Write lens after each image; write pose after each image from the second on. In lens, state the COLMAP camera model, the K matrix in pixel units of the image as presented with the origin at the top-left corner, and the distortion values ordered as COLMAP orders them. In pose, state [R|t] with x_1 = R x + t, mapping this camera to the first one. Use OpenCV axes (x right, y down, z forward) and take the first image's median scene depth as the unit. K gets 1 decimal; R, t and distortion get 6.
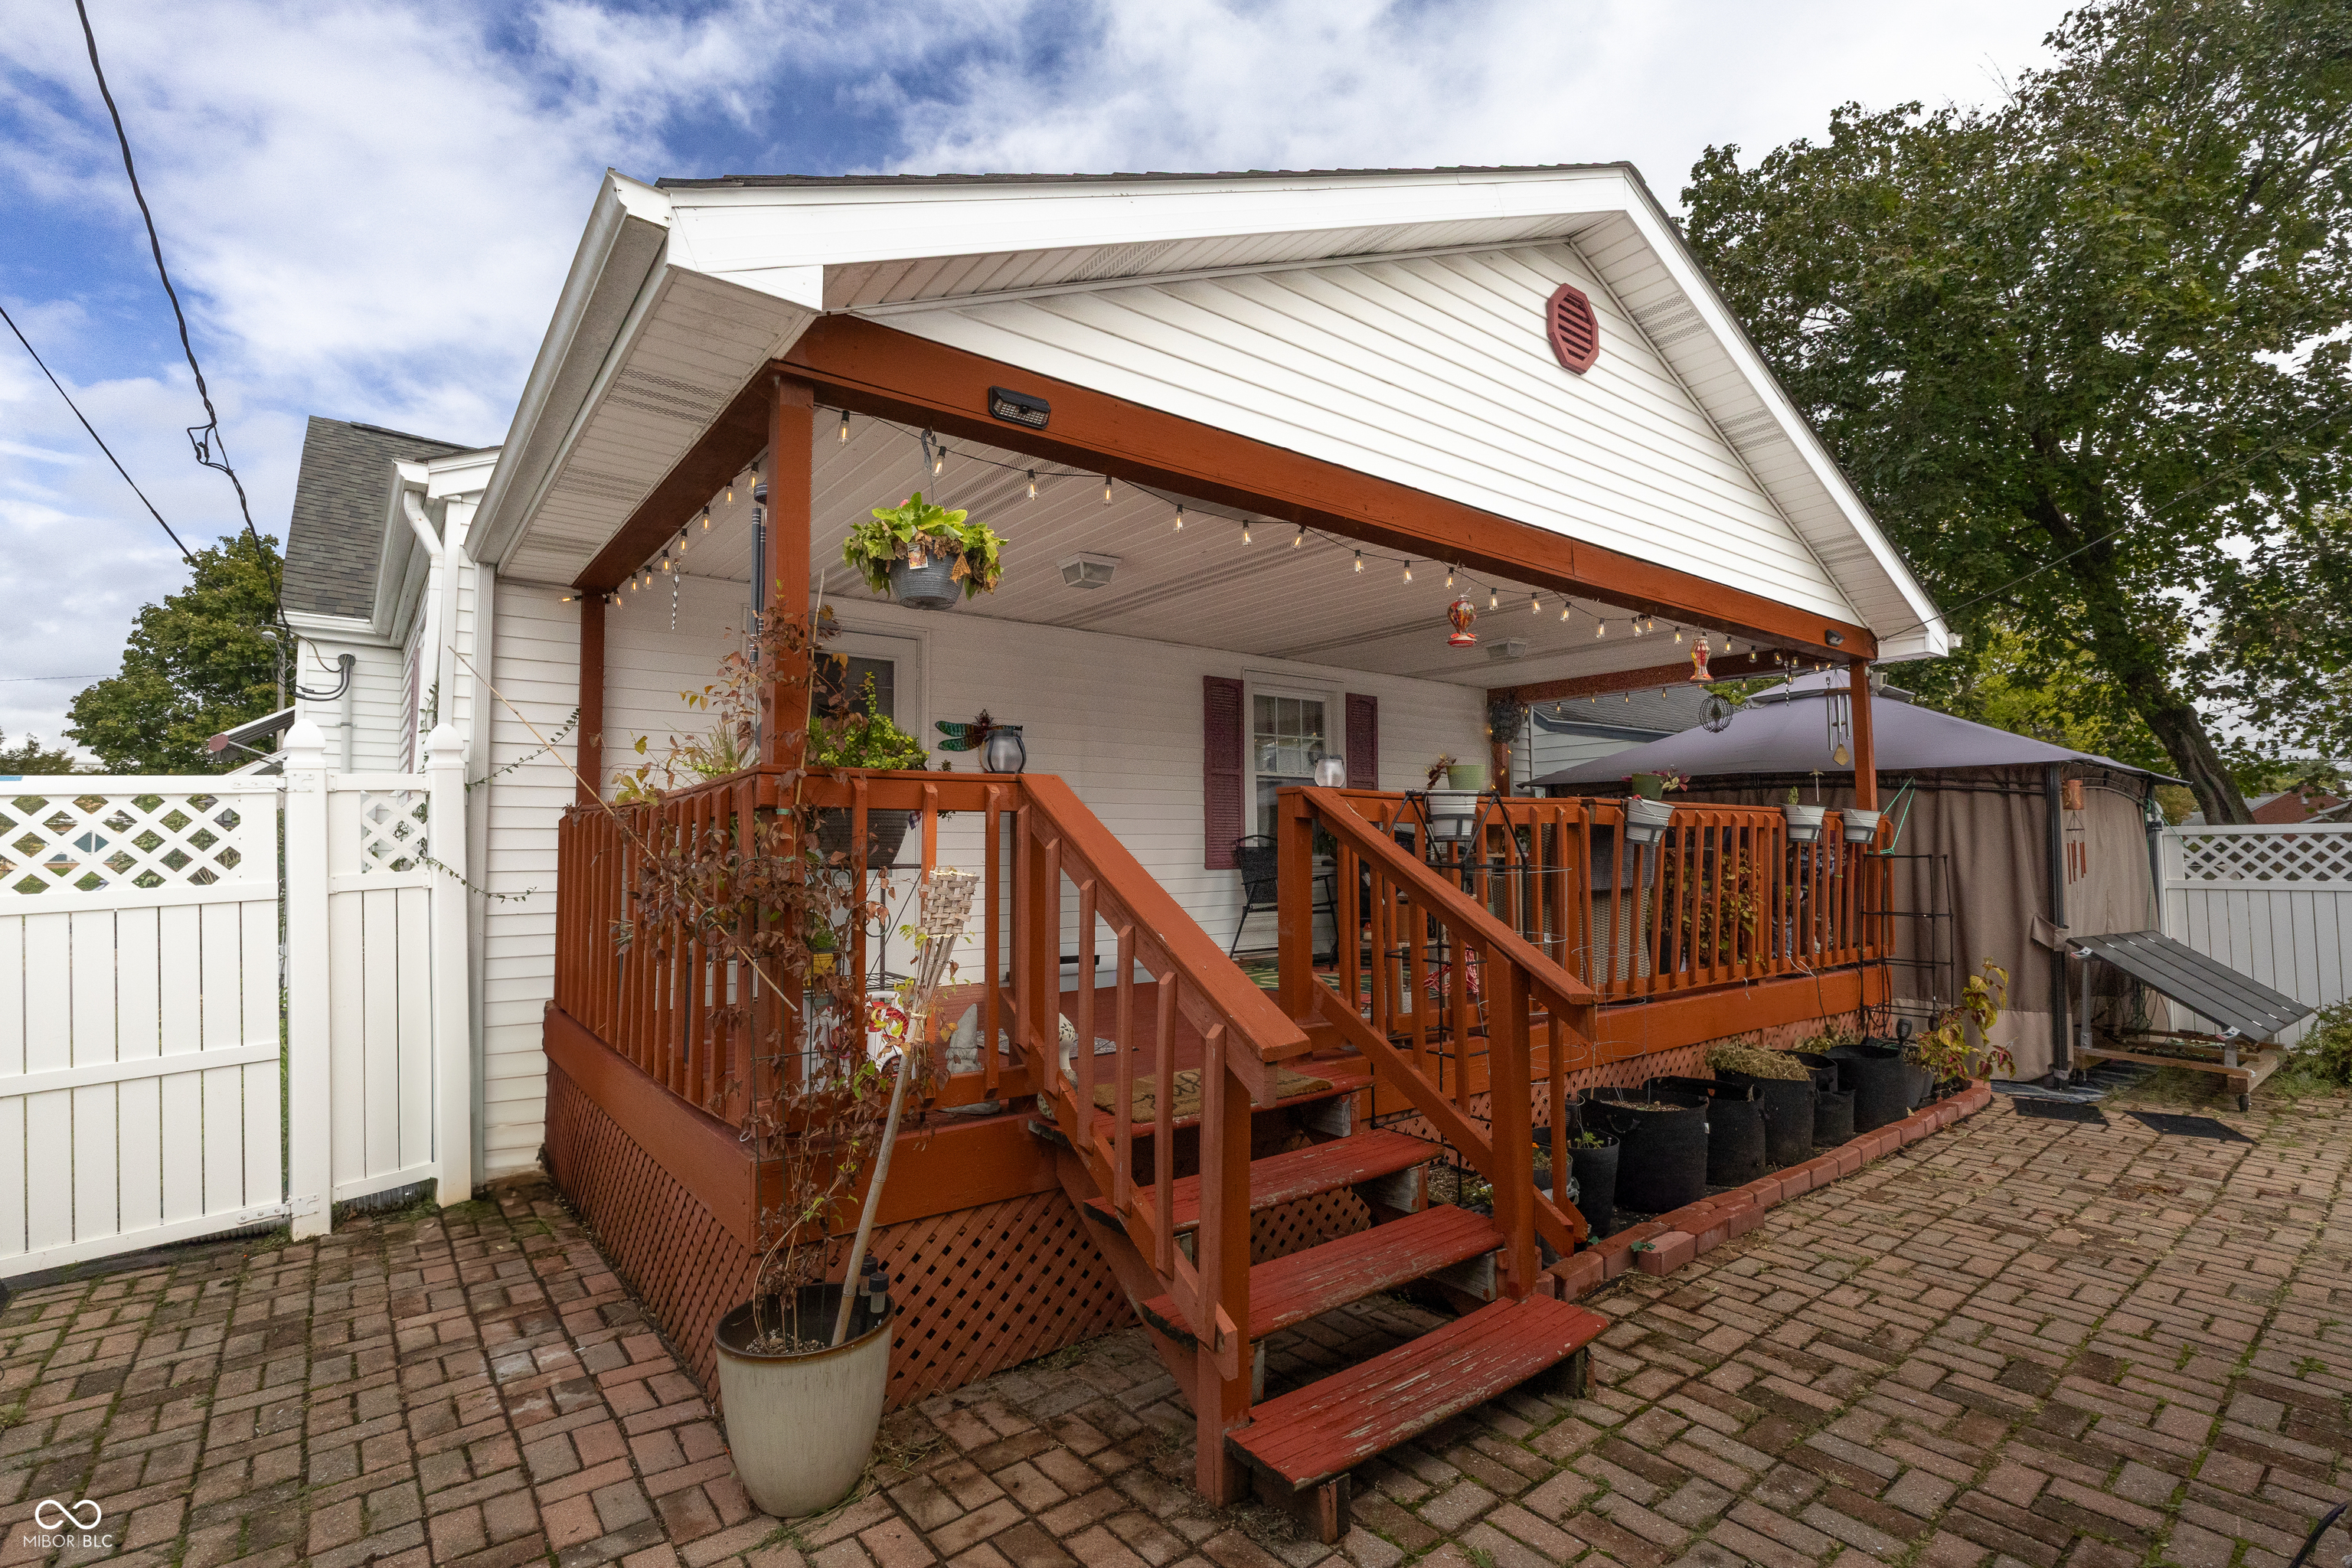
lens RADIAL K [[1100.5, 0, 1234.0], [0, 1100.5, 839.0], [0, 0, 1]] dist [-0.010302, 0.003909]
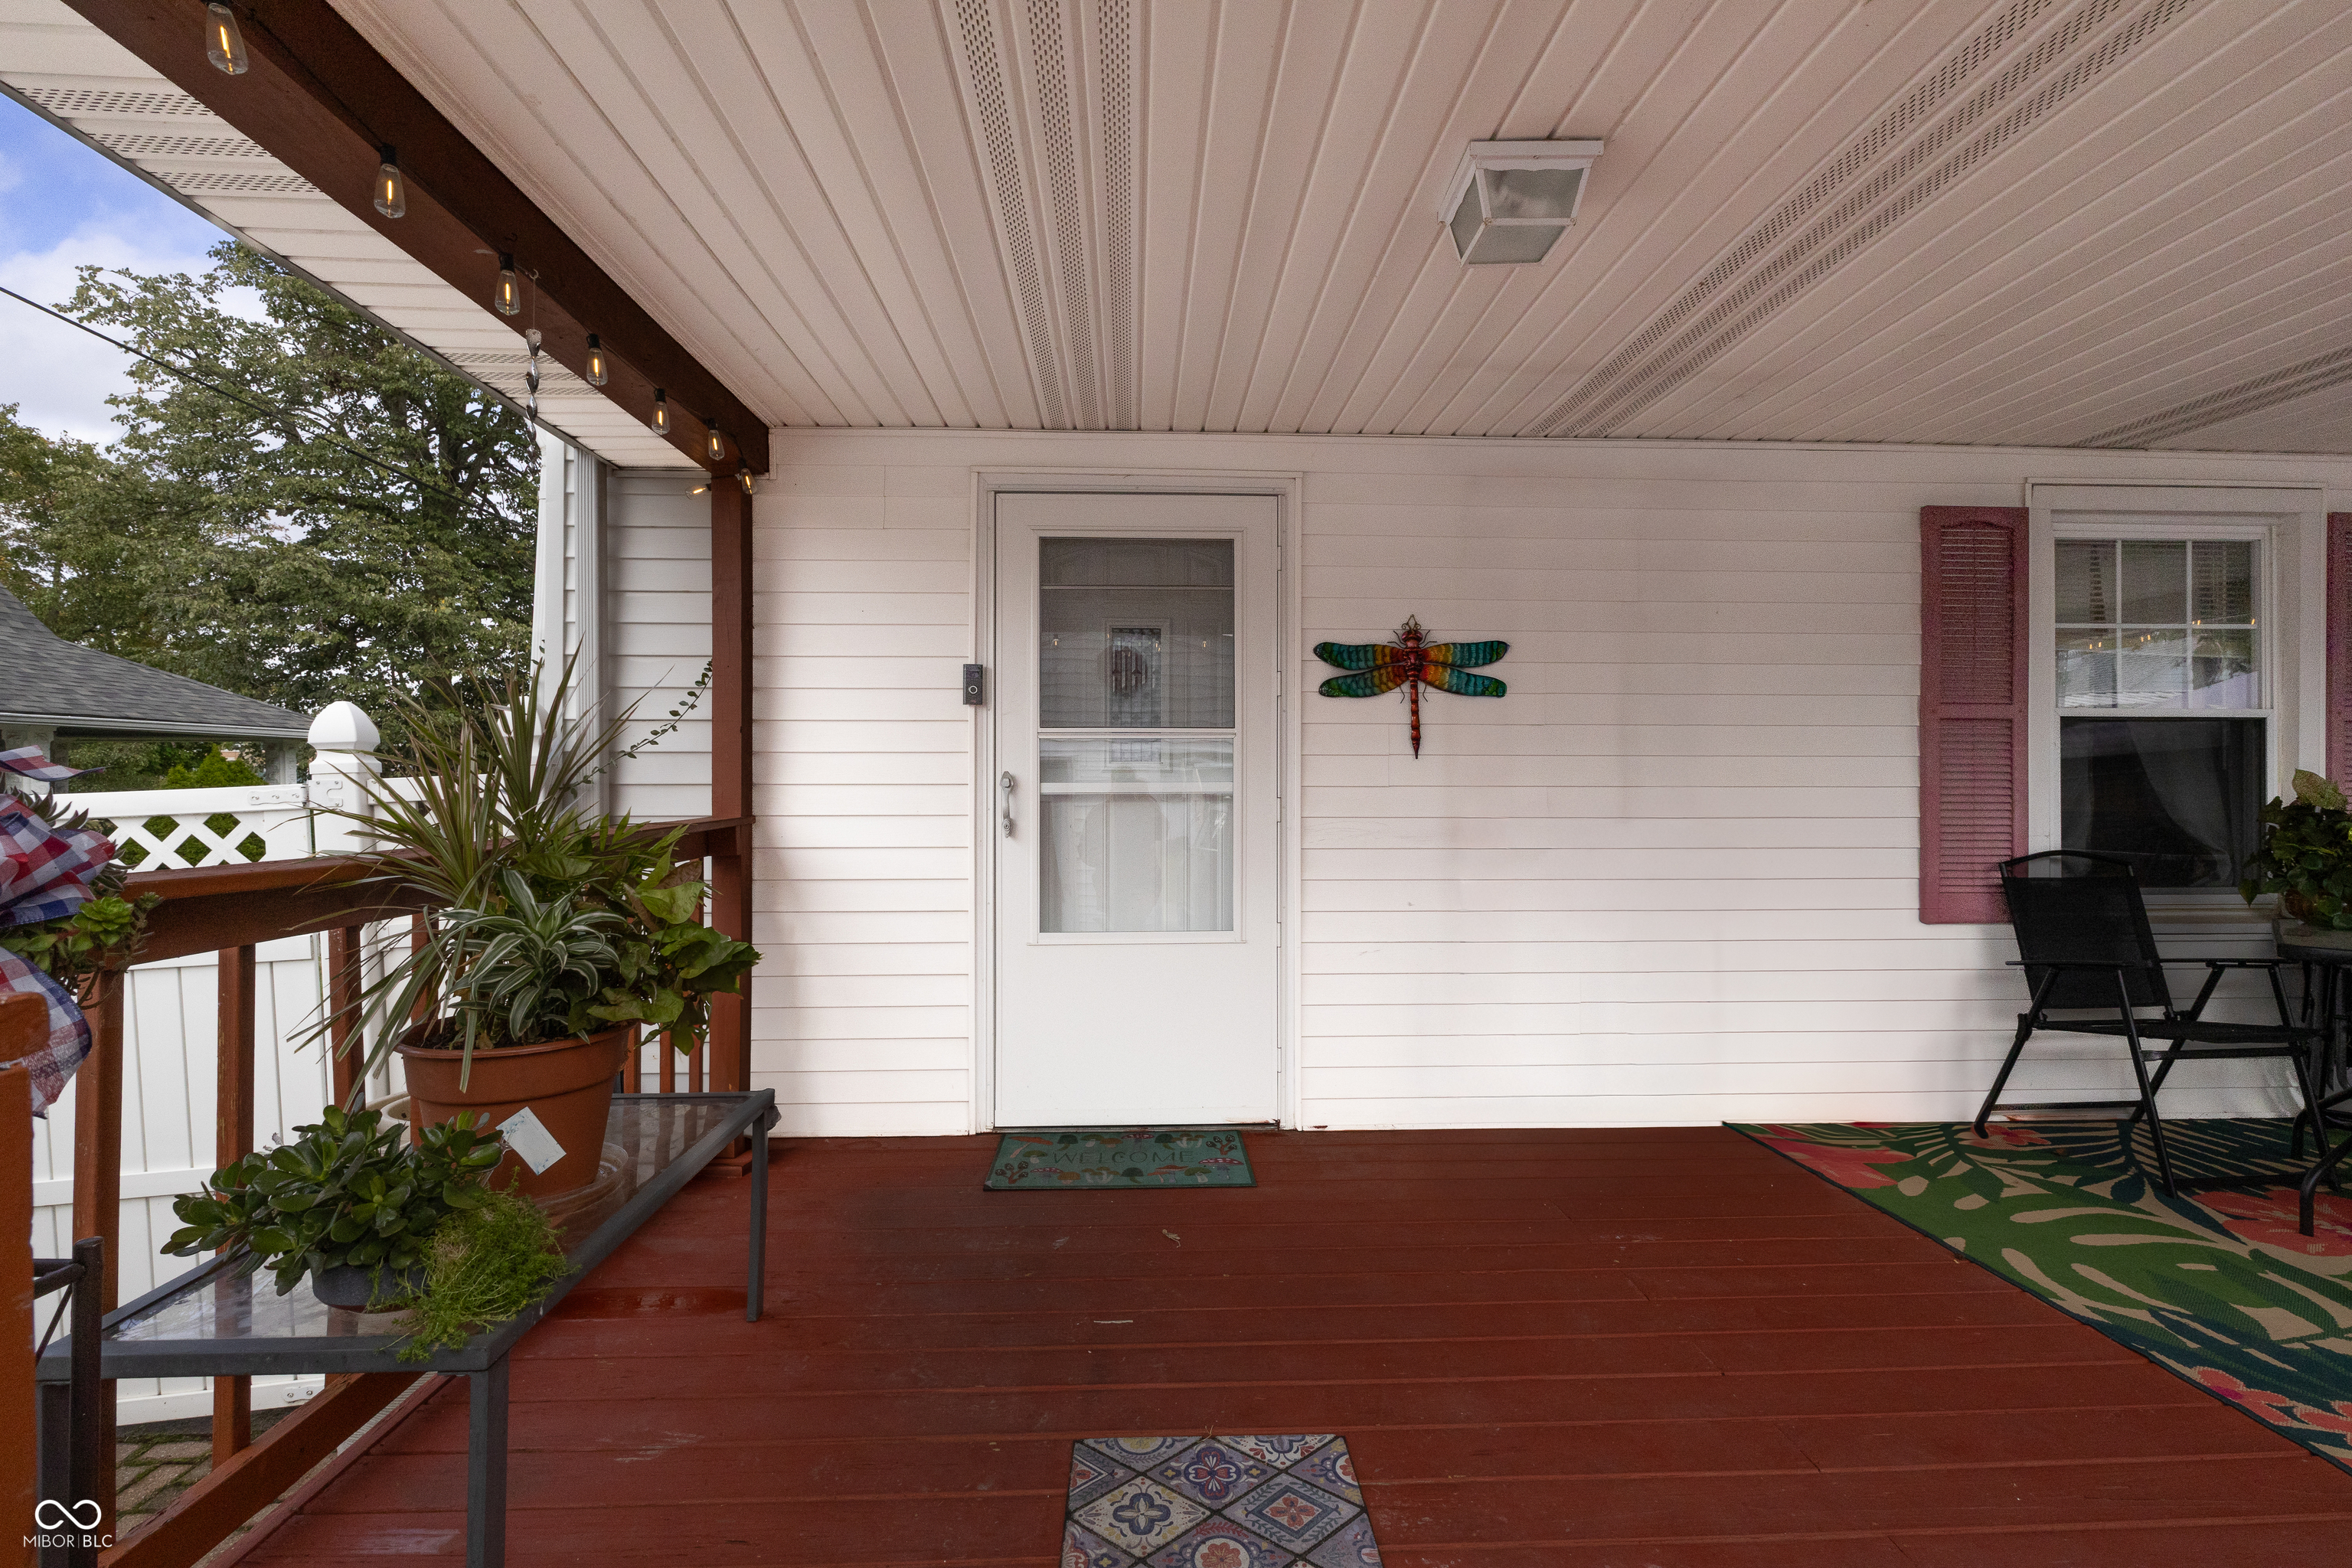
lens RADIAL K [[1100.5, 0, 1179.4], [0, 1100.5, 788.8], [0, 0, 1]] dist [-0.010302, 0.003909]
pose [[0.801883, 0.013029, -0.597339, -0.000815], [0.000785, 0.999738, 0.022860, -0.040228], [0.597480, -0.018800, 0.801663, 0.438607]]
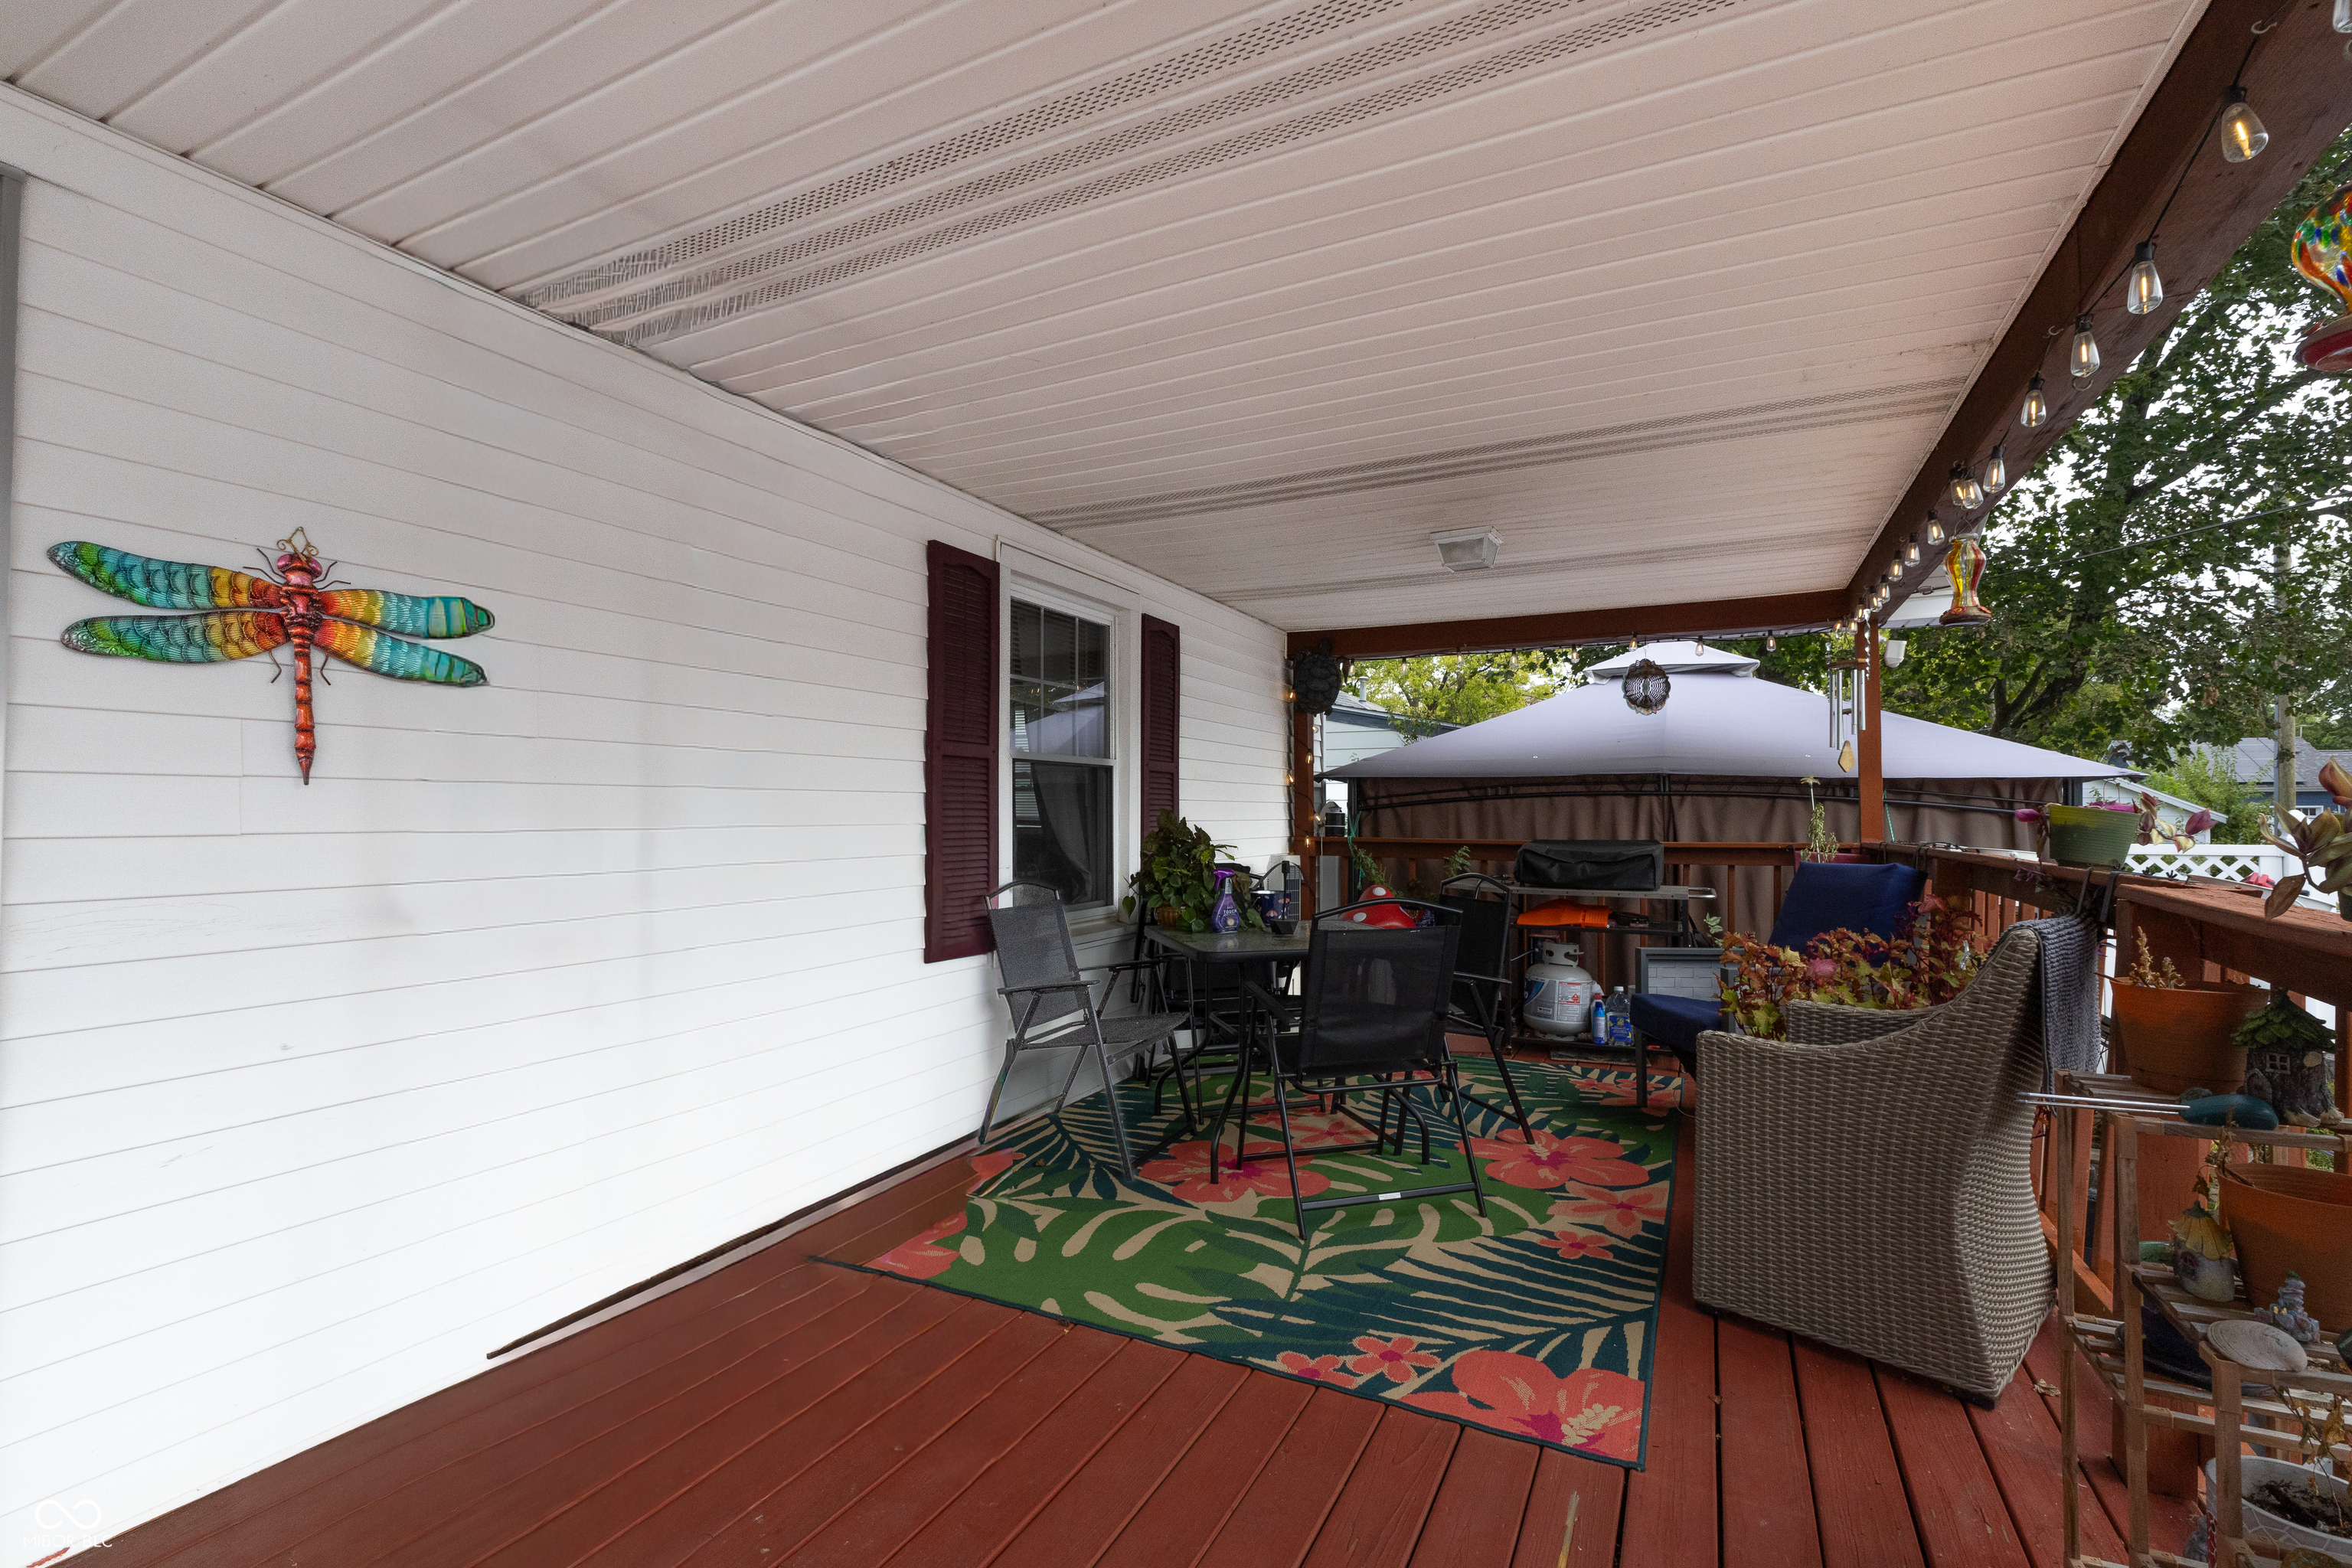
lens RADIAL K [[1050.2, 0, 1179.9], [0, 1050.2, 789.1], [0, 0, 1]] dist [0.000821, 0.000539]
pose [[0.915127, 0.020148, 0.402661, -0.105756], [-0.018238, 0.999797, -0.008577, -0.042801], [-0.402752, 0.000505, 0.915309, 0.556205]]
